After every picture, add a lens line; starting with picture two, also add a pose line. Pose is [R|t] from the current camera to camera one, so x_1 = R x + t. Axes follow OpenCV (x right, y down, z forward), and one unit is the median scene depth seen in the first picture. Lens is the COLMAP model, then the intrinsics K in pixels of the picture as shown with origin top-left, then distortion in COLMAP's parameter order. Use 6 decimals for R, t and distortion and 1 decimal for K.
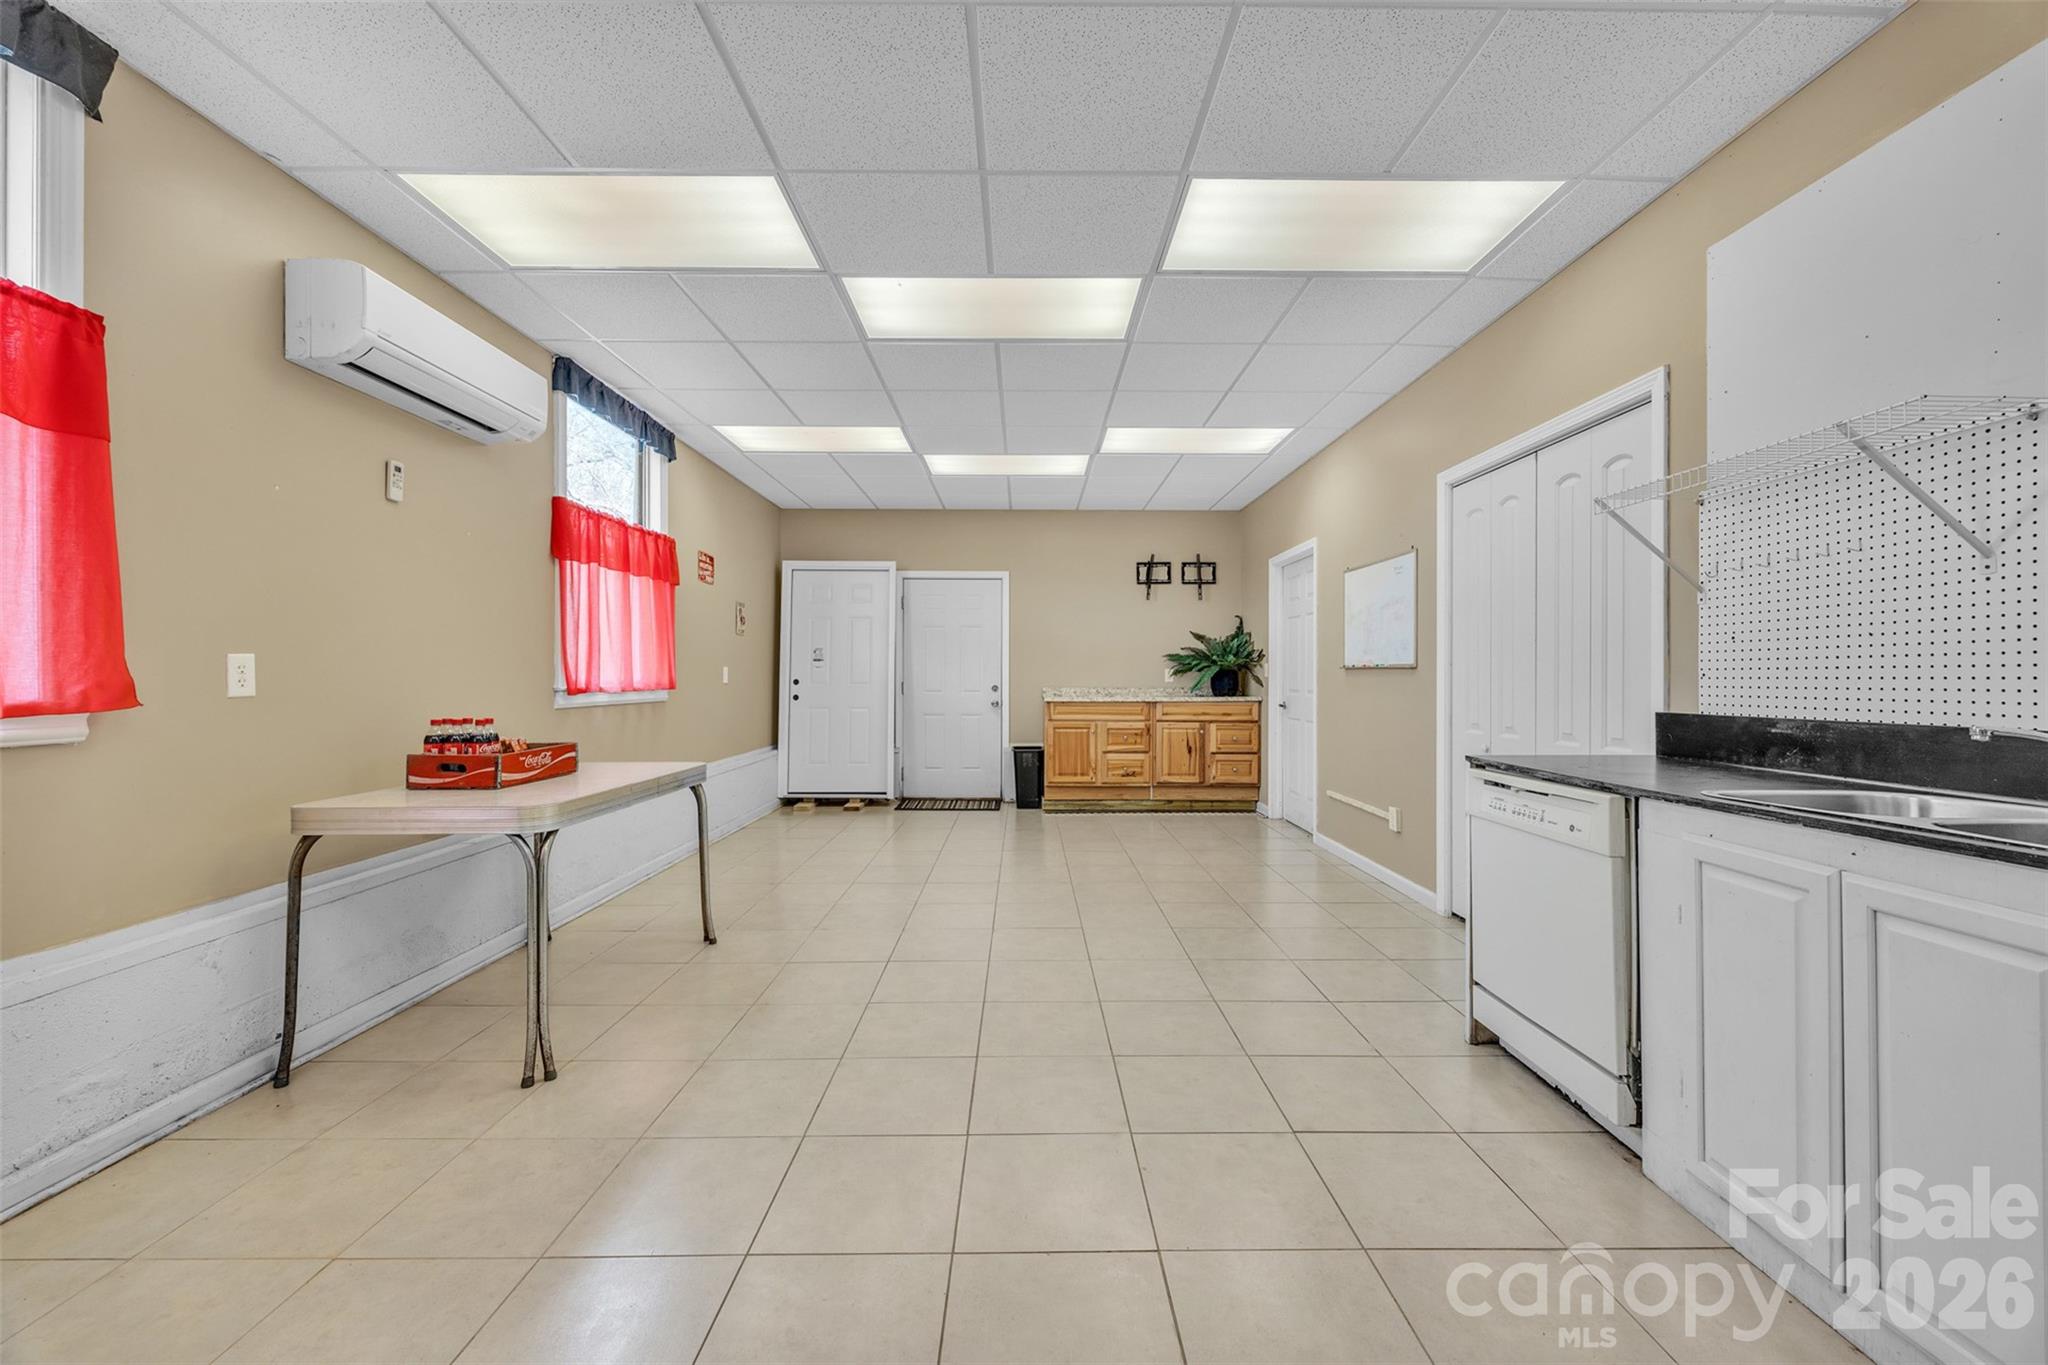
lens RADIAL K [[787.0, 0, 1028.5], [0, 787.0, 681.4], [0, 0, 1]] dist [-0.000249, 0.000107]
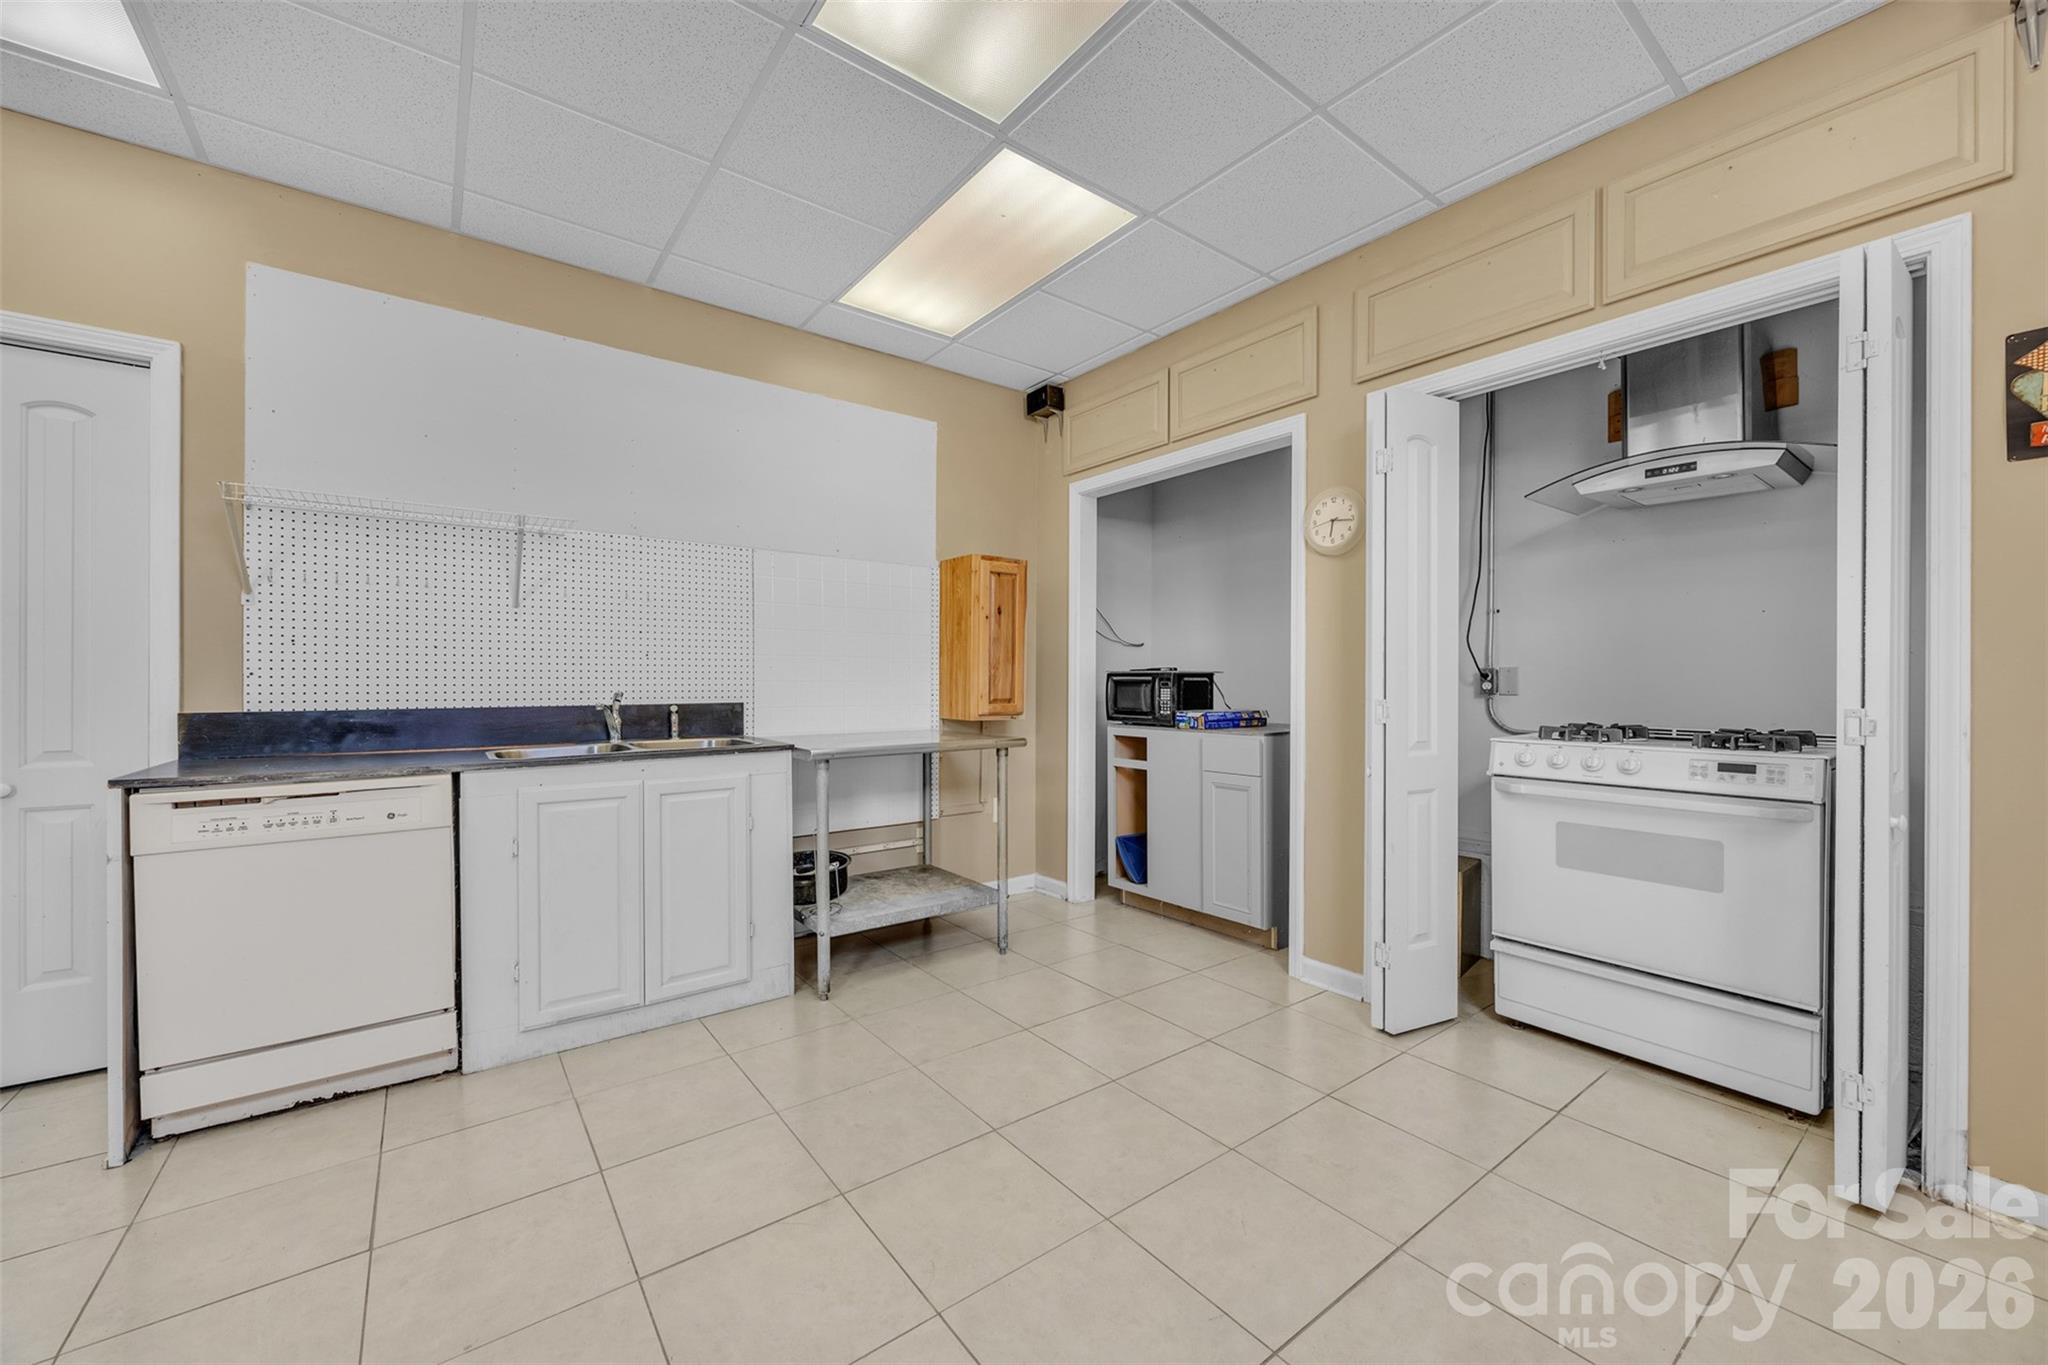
lens RADIAL K [[787.0, 0, 1032.6], [0, 787.0, 690.1], [0, 0, 1]] dist [-0.000249, 0.000107]
pose [[-0.597051, -0.011047, 0.802128, -0.594007], [0.000292, 0.999902, 0.013988, -0.000912], [-0.802204, 0.008586, -0.596989, 0.797873]]
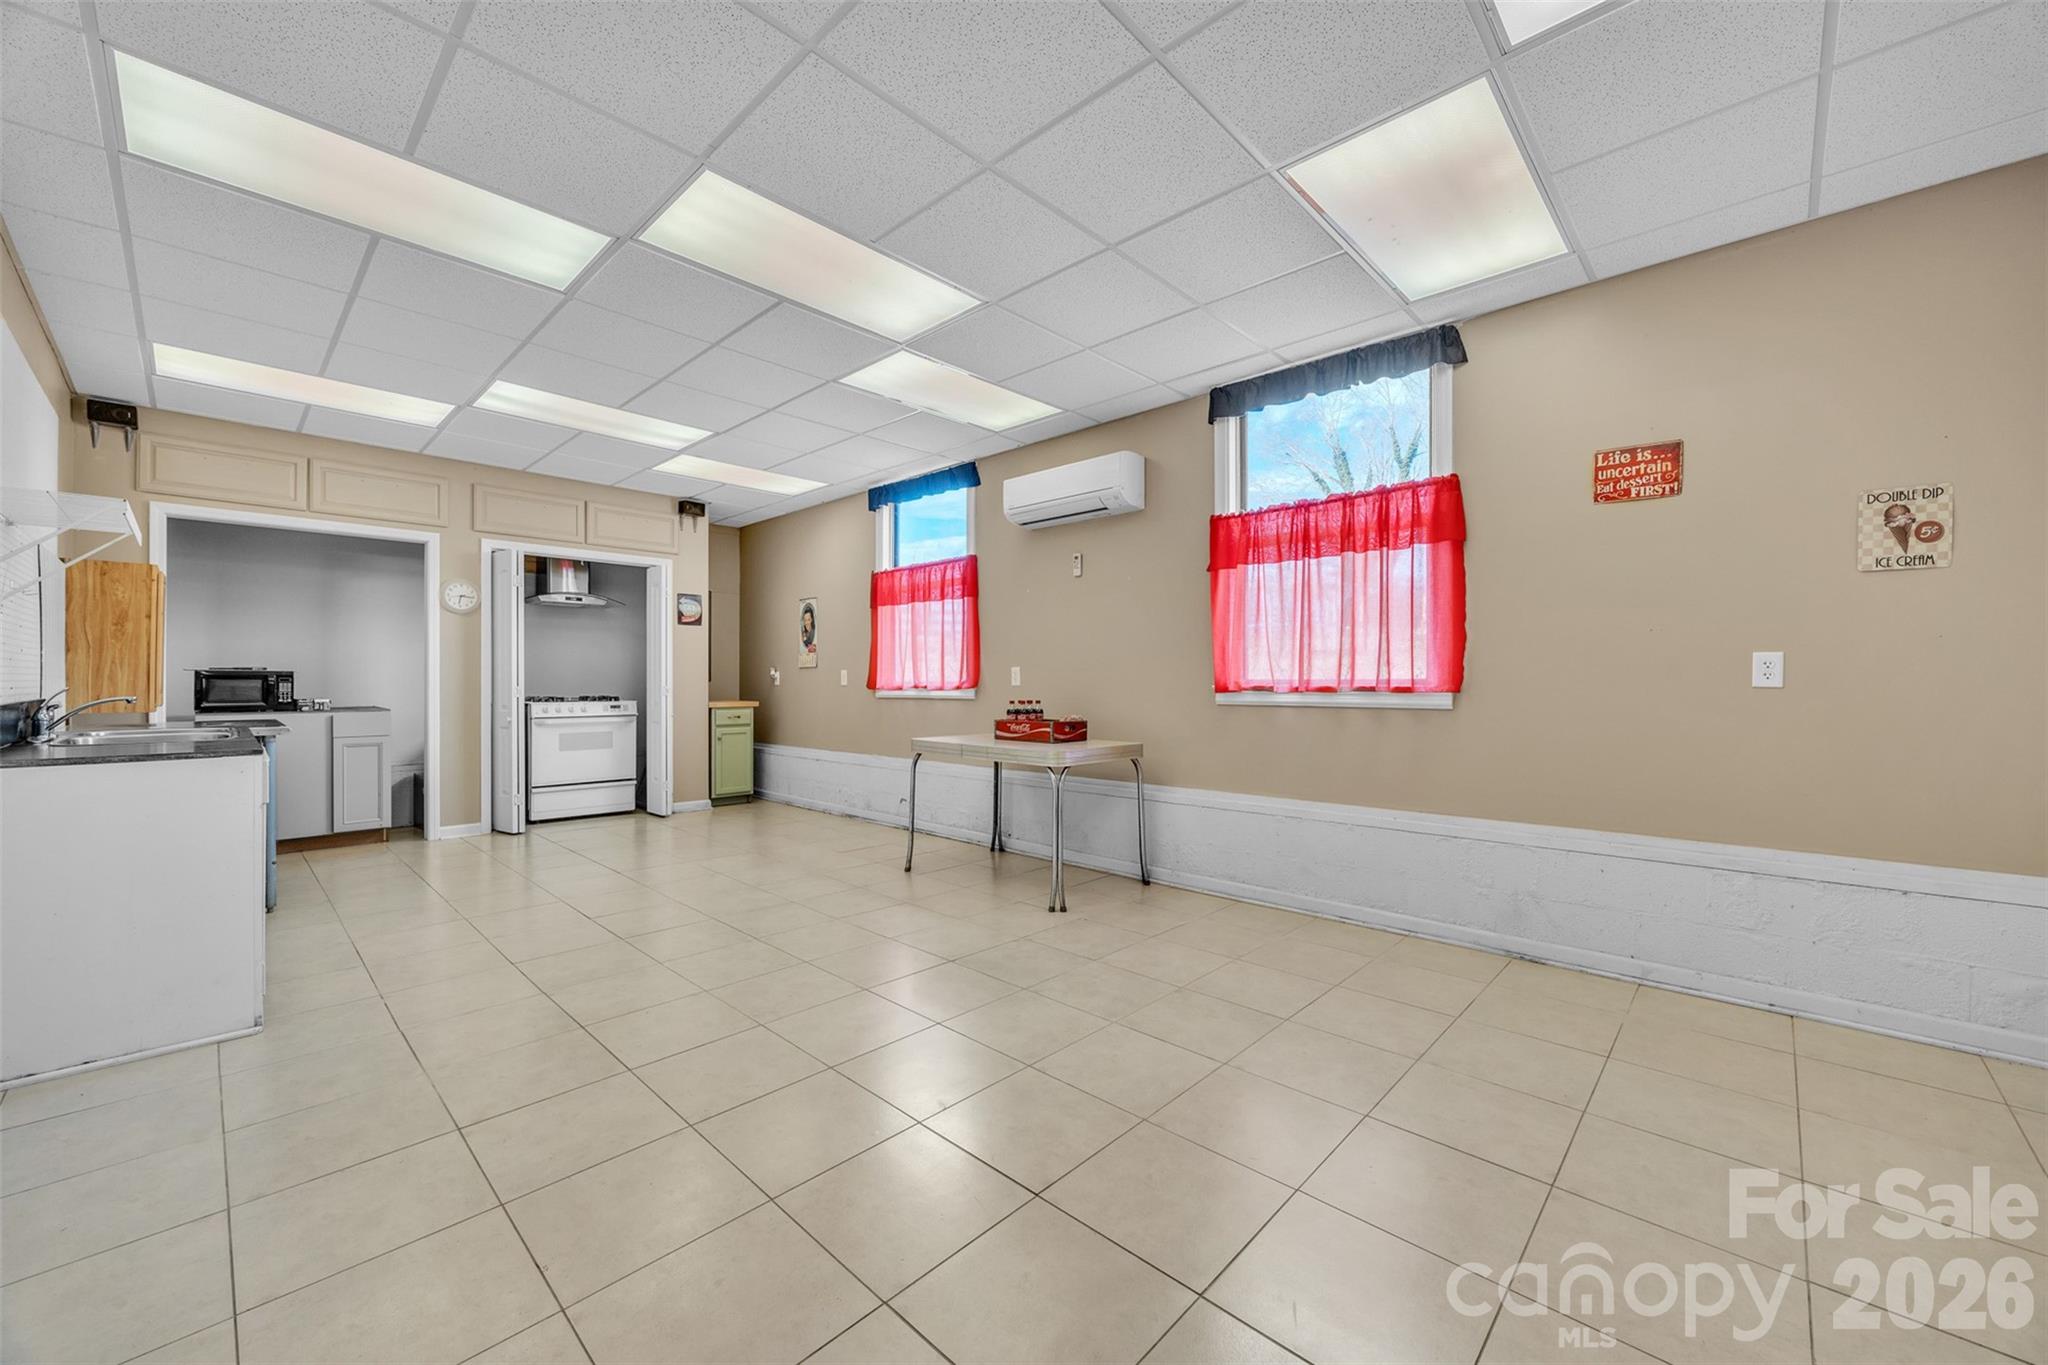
lens RADIAL K [[787.0, 0, 1026.1], [0, 787.0, 686.8], [0, 0, 1]] dist [-0.000249, 0.000107]
pose [[-0.697523, 0.003754, -0.716552, 0.645147], [-0.004352, 0.999946, 0.009476, -0.001377], [0.716549, 0.009728, -0.697469, 2.609846]]
